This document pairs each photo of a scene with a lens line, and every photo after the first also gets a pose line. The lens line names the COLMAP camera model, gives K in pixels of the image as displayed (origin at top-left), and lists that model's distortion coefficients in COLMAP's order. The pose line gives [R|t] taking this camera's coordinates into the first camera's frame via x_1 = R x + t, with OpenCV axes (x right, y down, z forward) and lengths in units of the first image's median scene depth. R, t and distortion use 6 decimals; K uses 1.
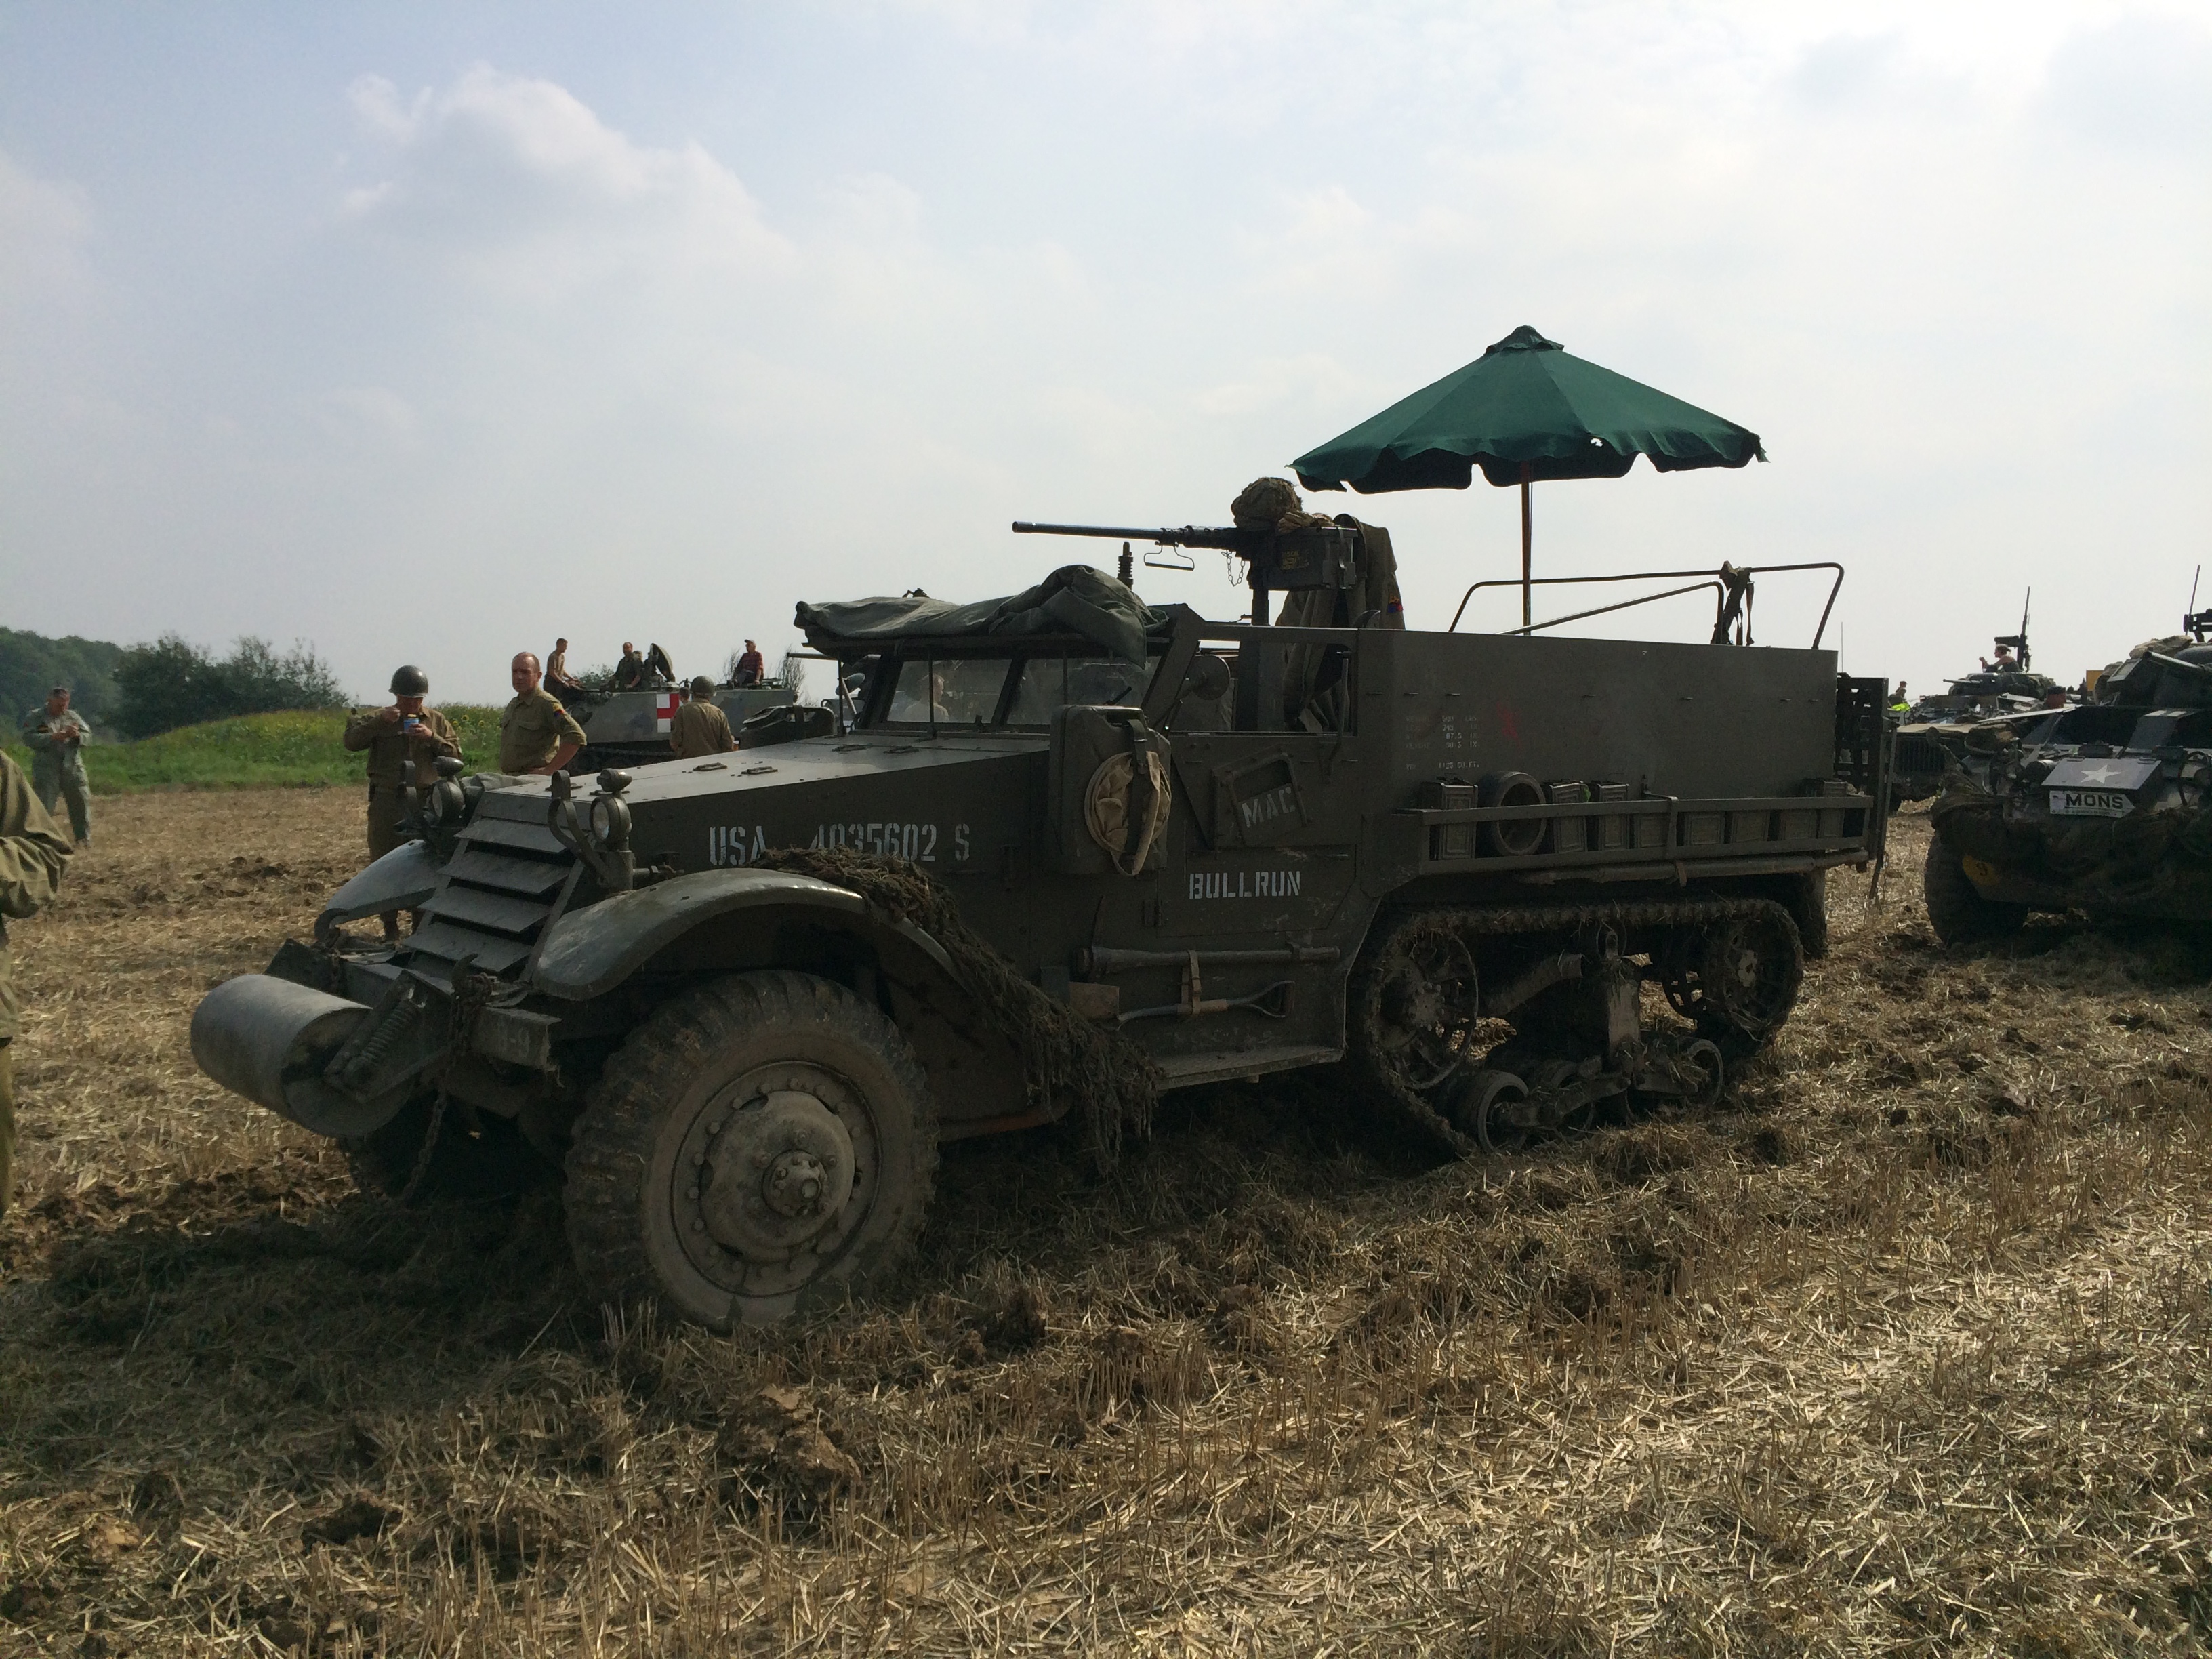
lens RADIAL K [[1860.6, 0, 1096.0], [0, 1860.6, 817.0], [0, 0, 1]] dist [0.069798, -0.091675]
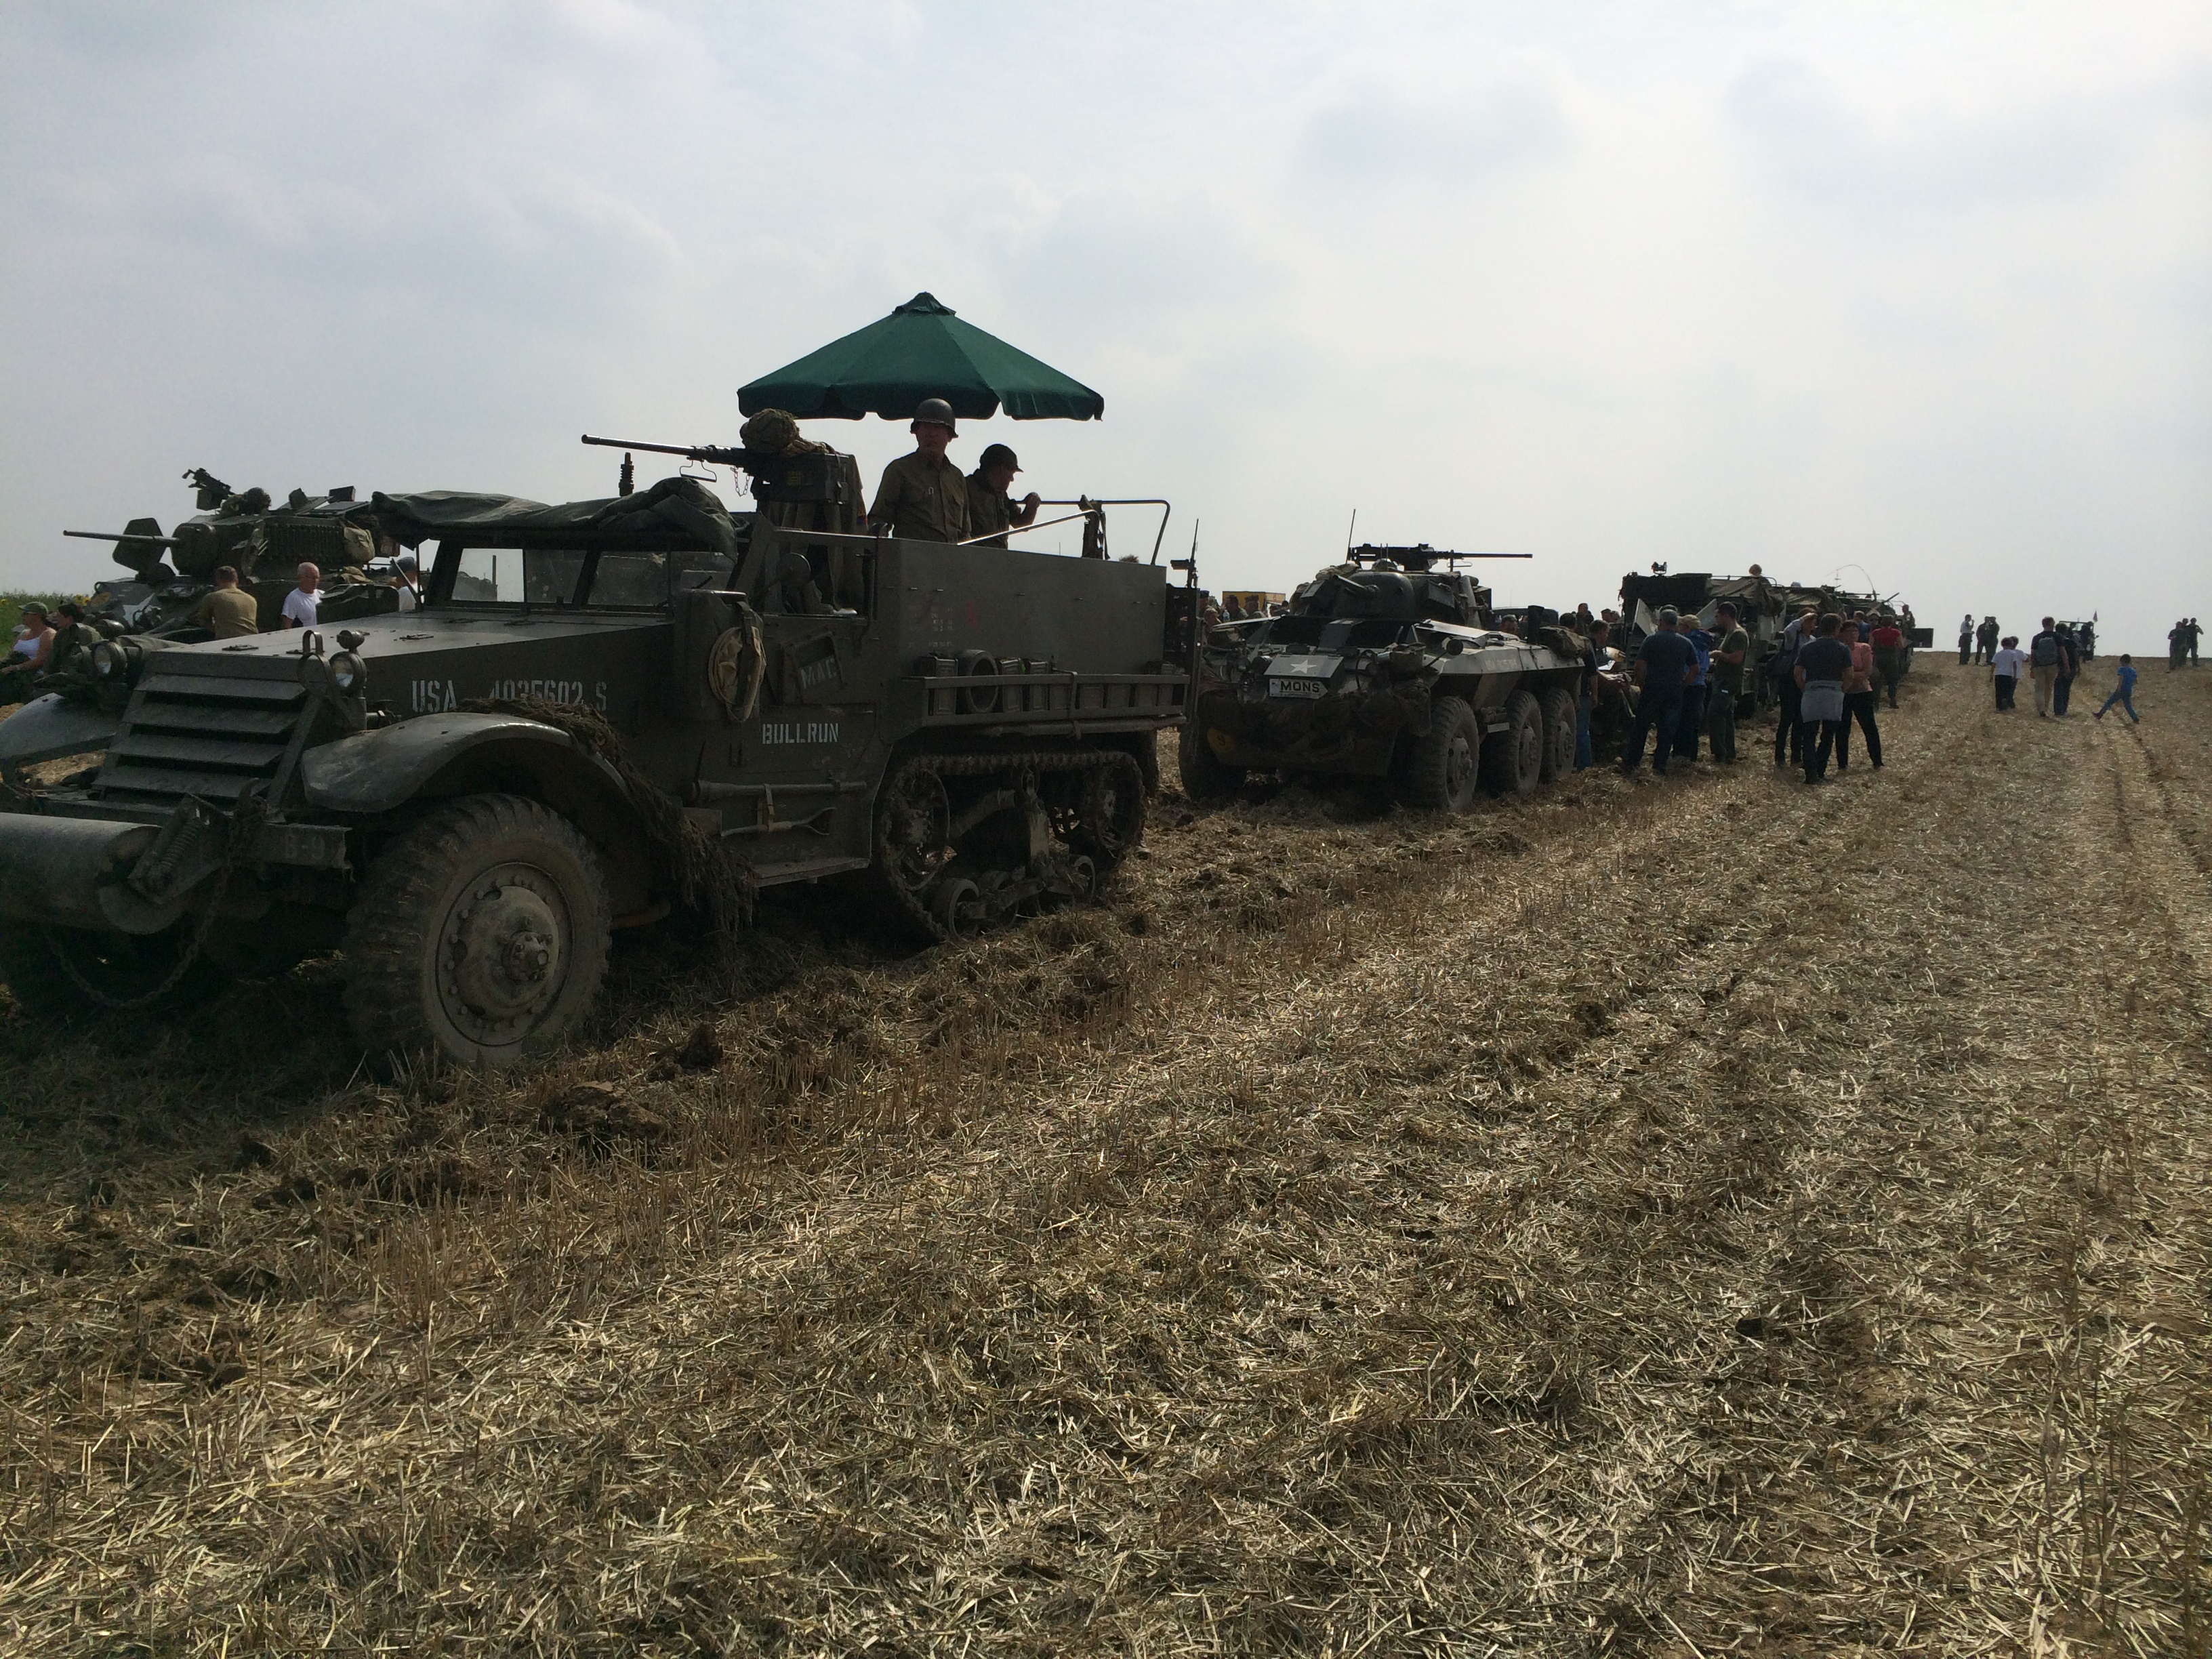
lens RADIAL K [[1860.6, 0, 1100.8], [0, 1860.6, 797.7], [0, 0, 1]] dist [0.069798, -0.091675]
pose [[0.910943, -0.019540, 0.412069, -0.248776], [0.002781, 0.999146, 0.041232, 0.026849], [-0.412522, -0.036414, 0.910219, -0.249087]]
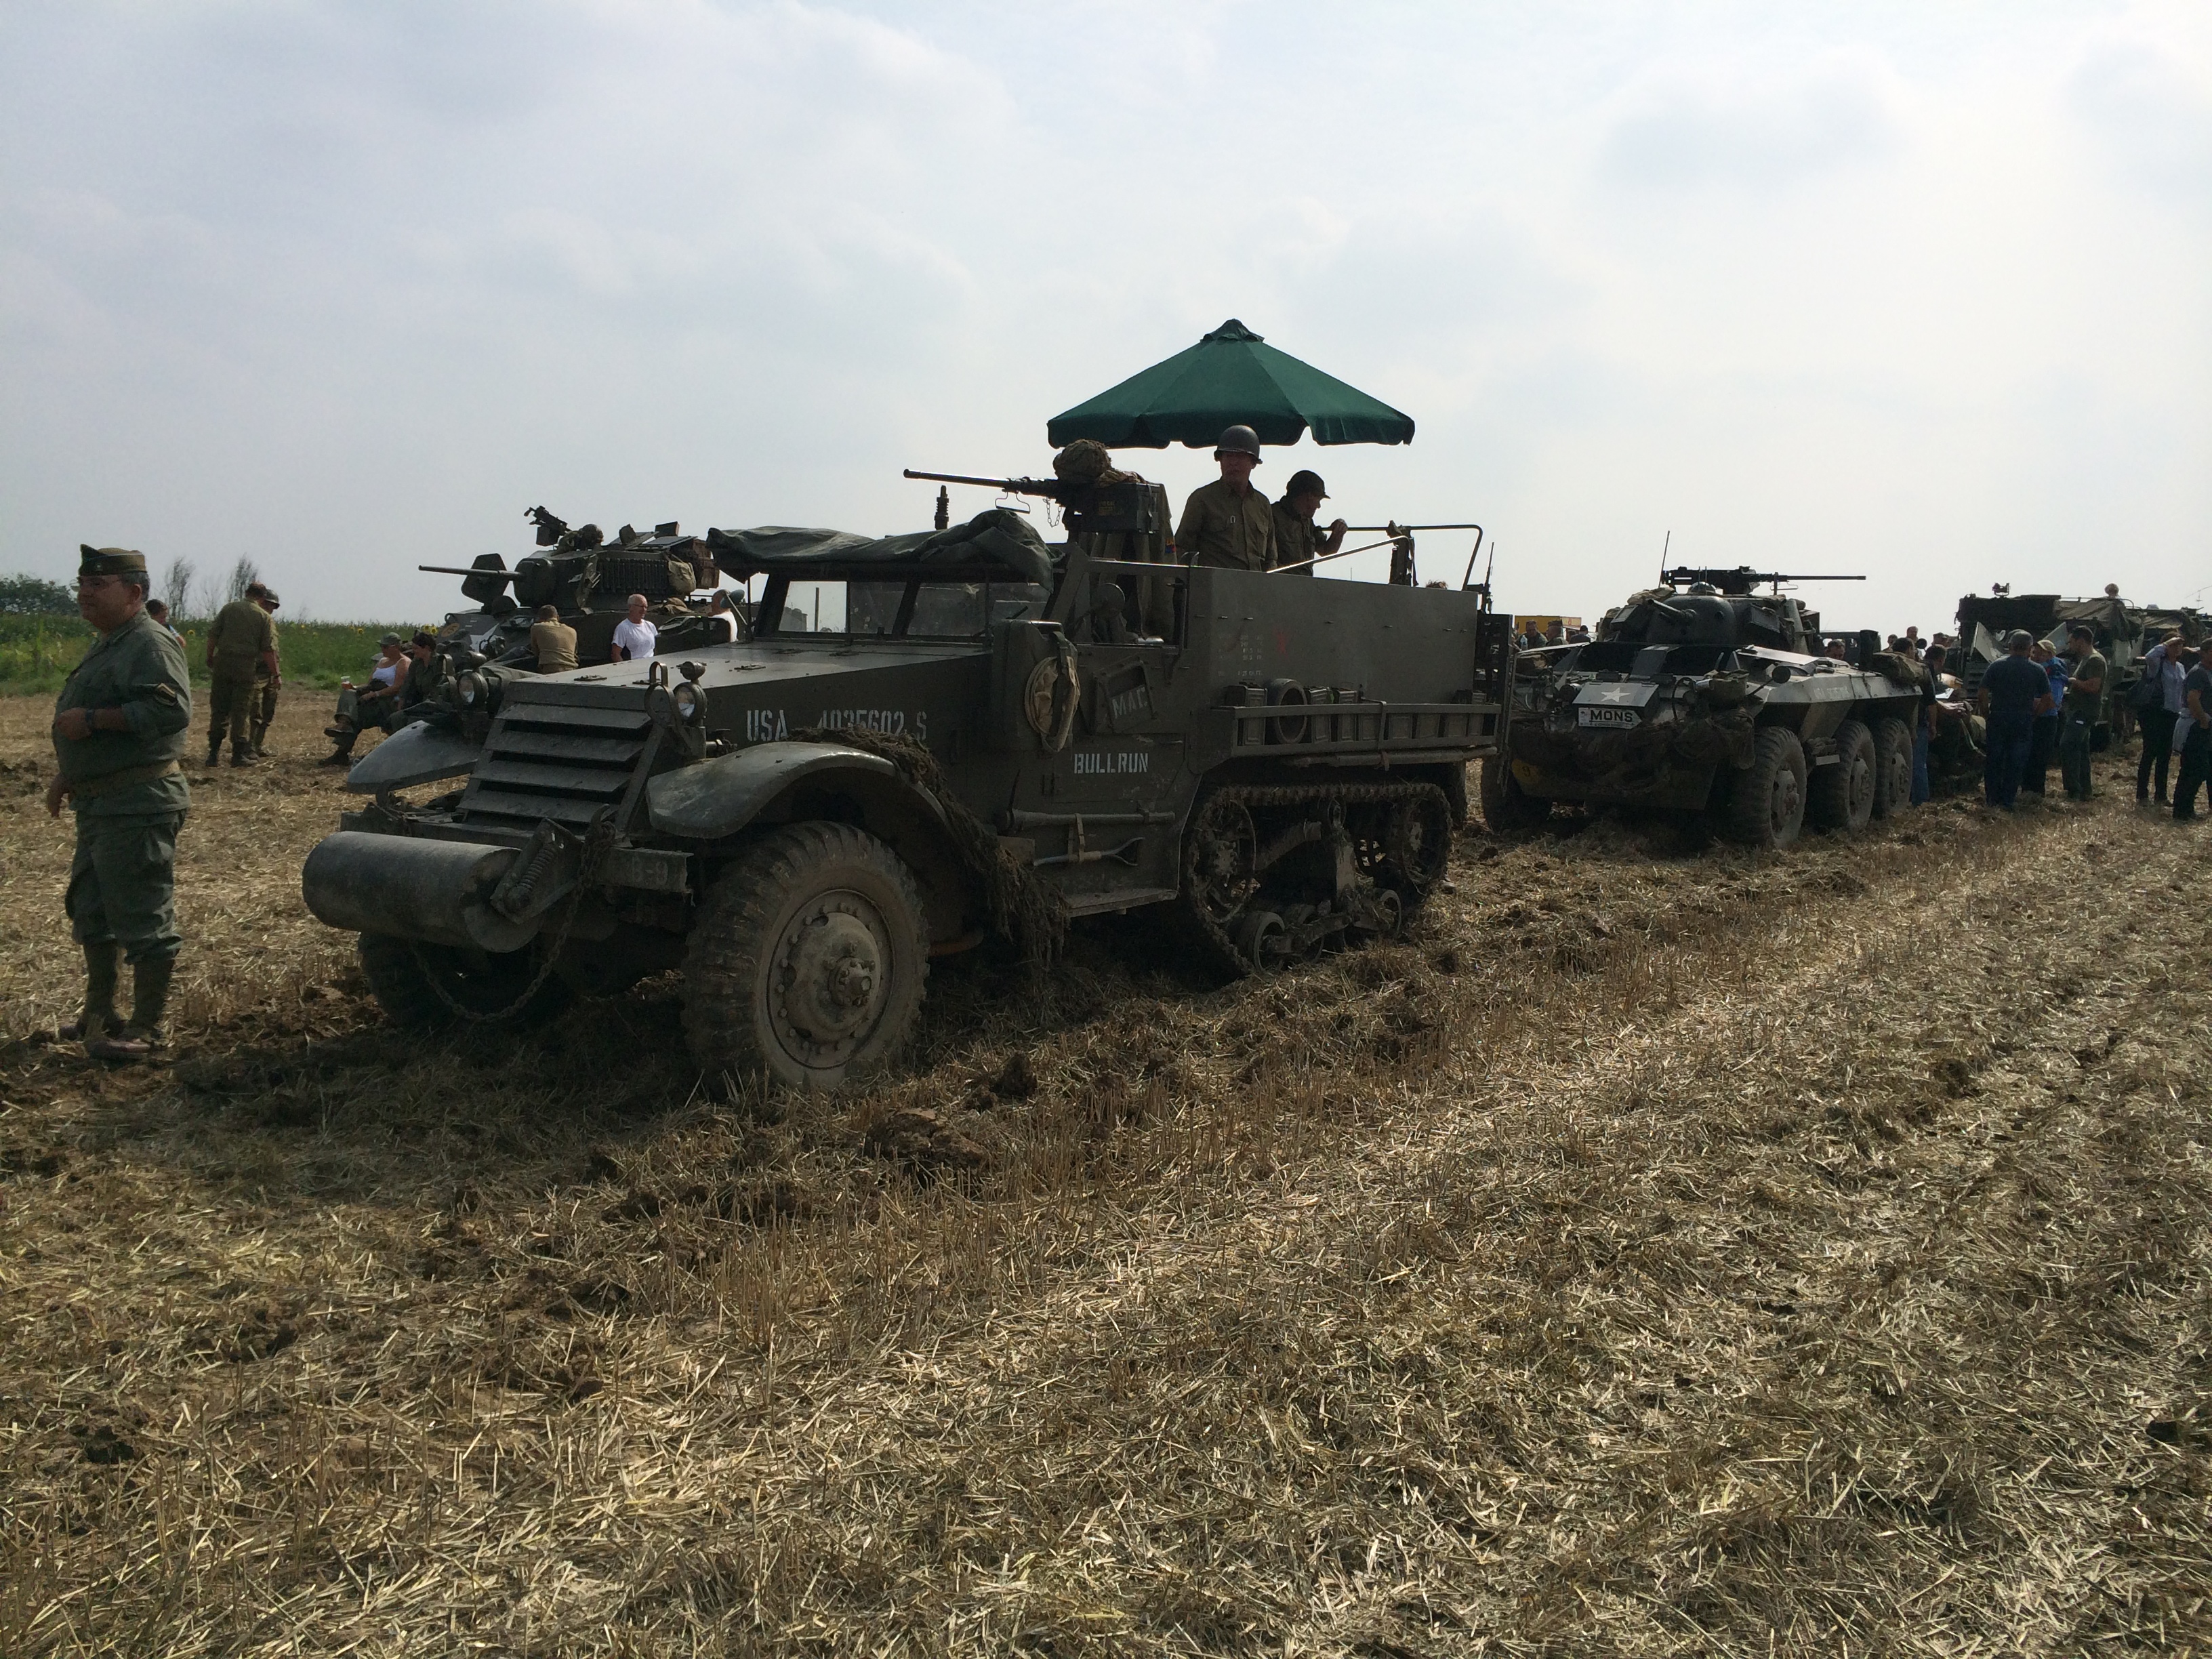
lens RADIAL K [[1860.6, 0, 1096.3], [0, 1860.6, 810.8], [0, 0, 1]] dist [0.069798, -0.091675]
pose [[0.962888, -0.005415, 0.269847, -0.262227], [-0.004081, 0.999392, 0.034619, 0.023392], [-0.269871, -0.034435, 0.962281, -0.225888]]
